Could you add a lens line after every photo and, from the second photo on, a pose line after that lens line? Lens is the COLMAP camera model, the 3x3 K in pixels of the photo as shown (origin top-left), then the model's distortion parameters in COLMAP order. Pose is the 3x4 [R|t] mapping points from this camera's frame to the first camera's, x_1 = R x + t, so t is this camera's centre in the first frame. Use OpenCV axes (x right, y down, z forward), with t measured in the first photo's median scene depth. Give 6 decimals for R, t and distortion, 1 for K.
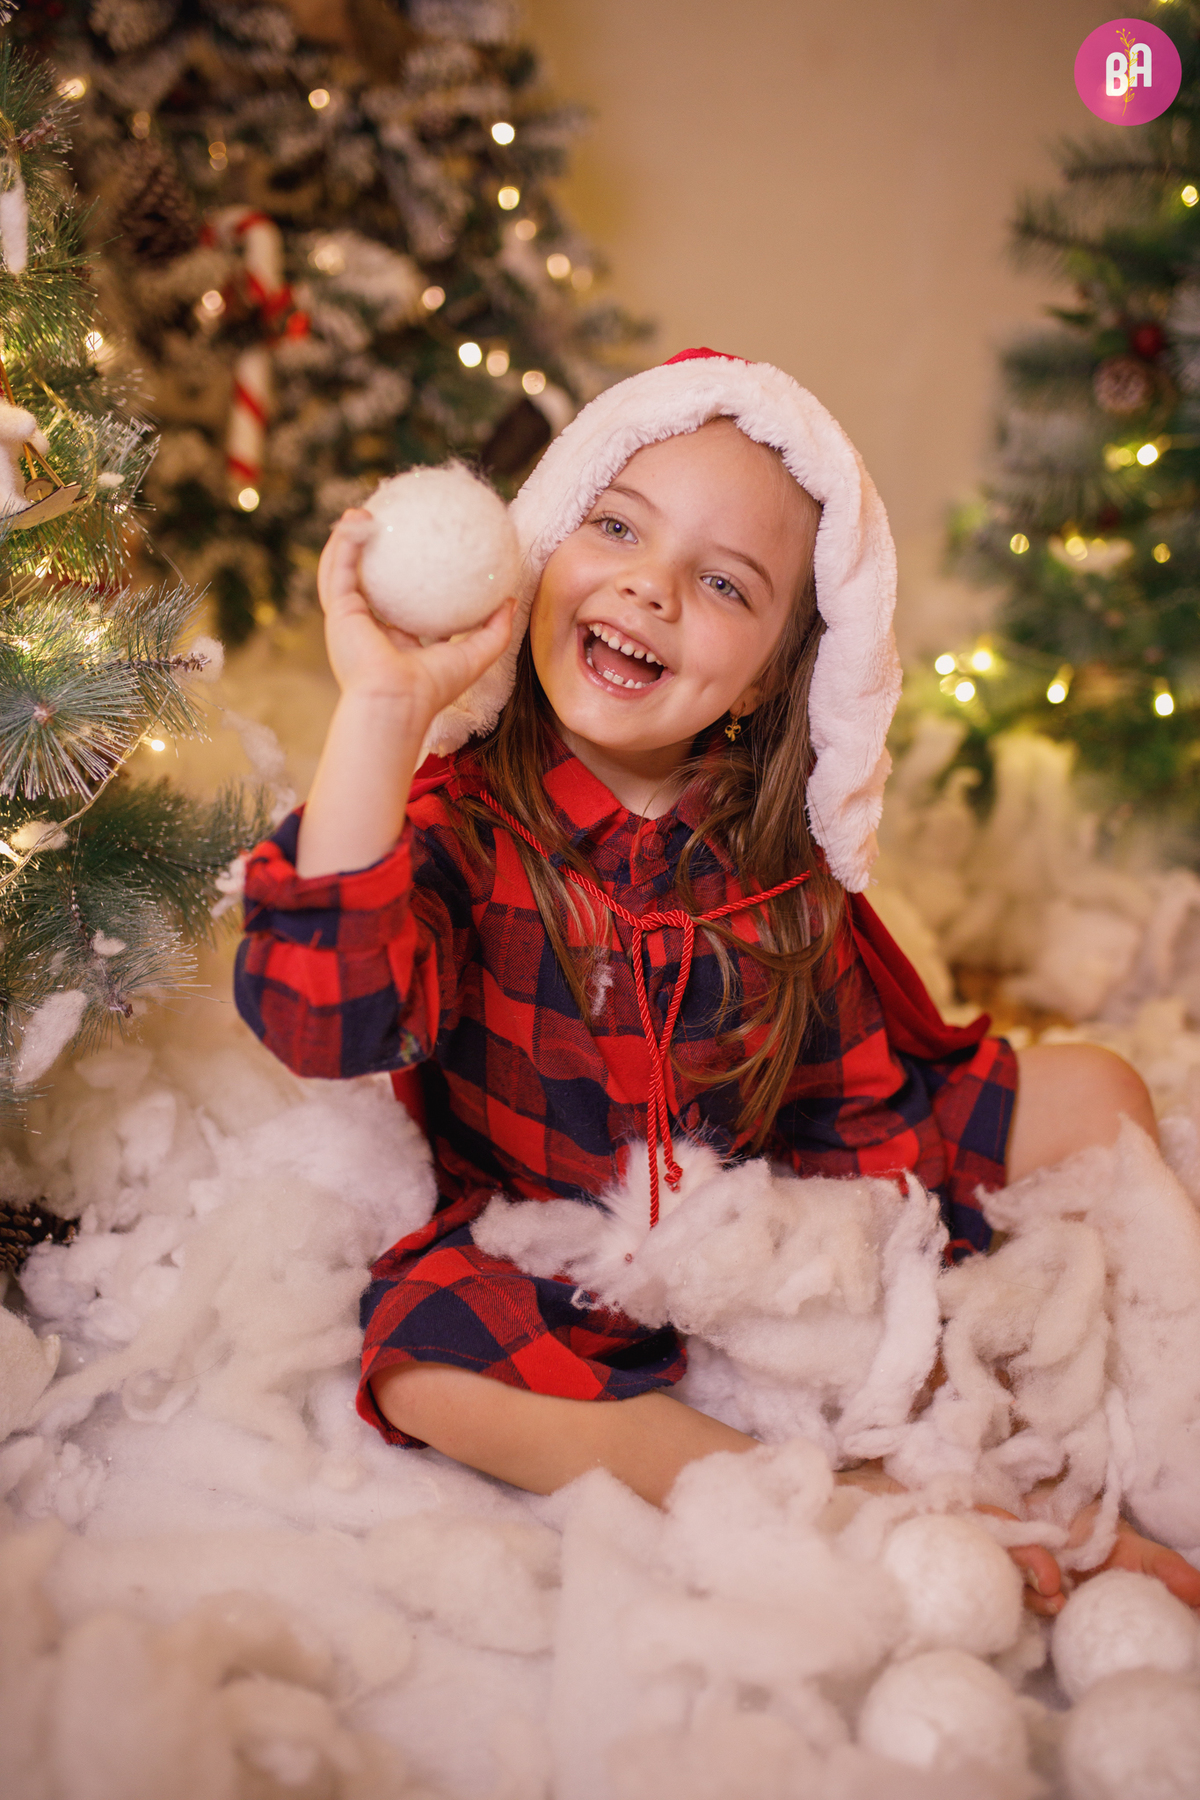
lens RADIAL K [[1746.0, 0, 568.2], [0, 1746.0, 891.1], [0, 0, 1]] dist [-0.085410, 0.138912]
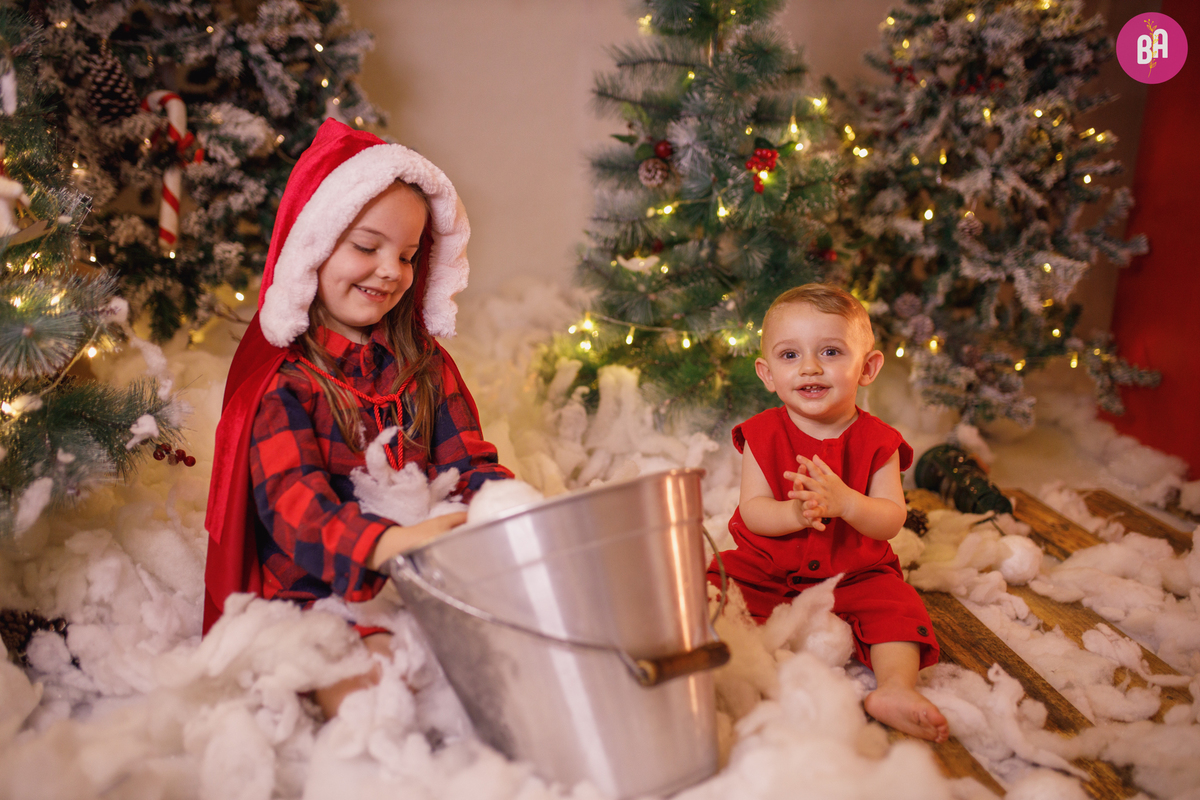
lens RADIAL K [[1164.0, 0, 600.0], [0, 1164.0, 400.0], [0, 0, 1]] dist [-0.085410, 0.138912]
pose [[0.989268, -0.046580, 0.138491, 0.078354], [0.062564, 0.991578, -0.113399, 0.081479], [-0.132042, 0.120847, 0.983850, -0.179376]]
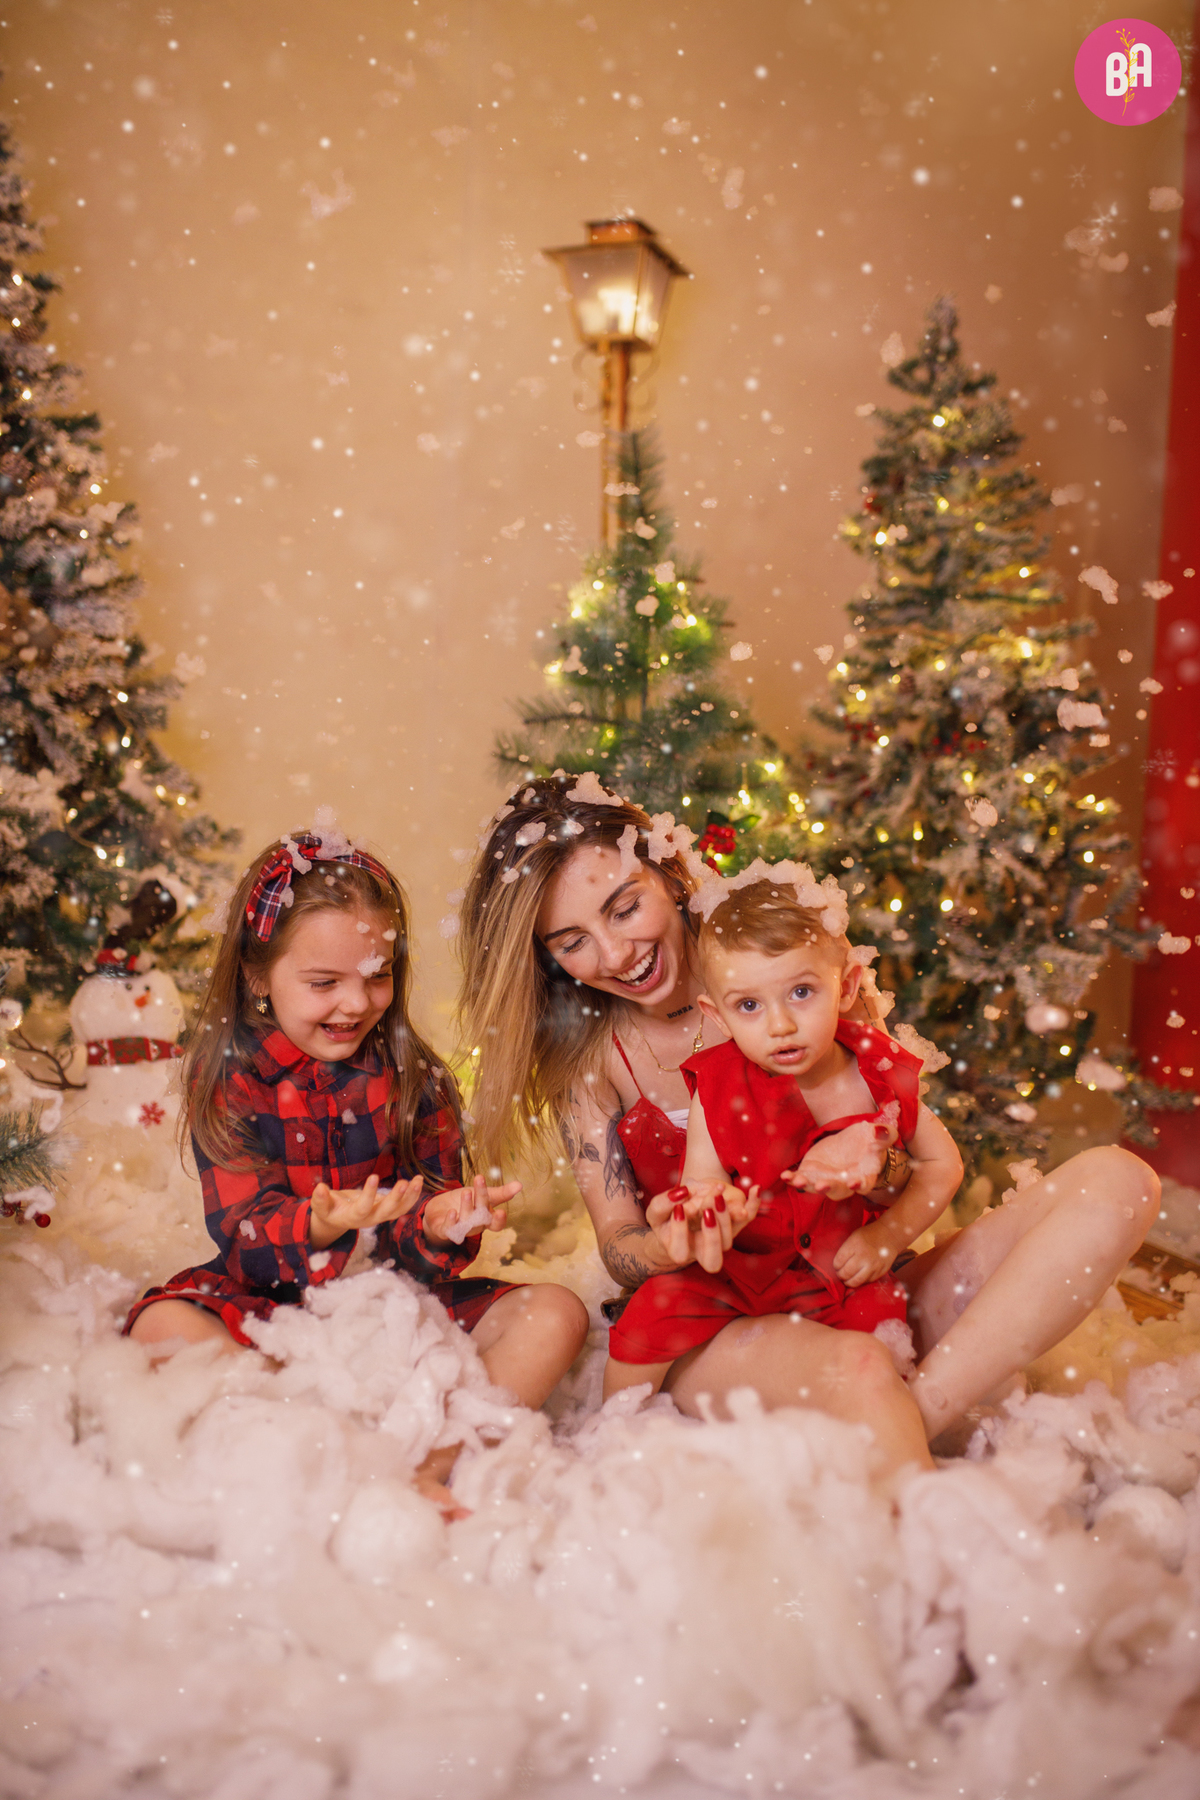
lens RADIAL K [[1746.0, 0, 568.2], [0, 1746.0, 891.1], [0, 0, 1]] dist [-0.085410, 0.138912]
pose [[0.962329, -0.030599, 0.270162, -0.086494], [0.109126, 0.953570, -0.280707, 0.149905], [-0.249029, 0.299614, 0.920987, -0.352093]]
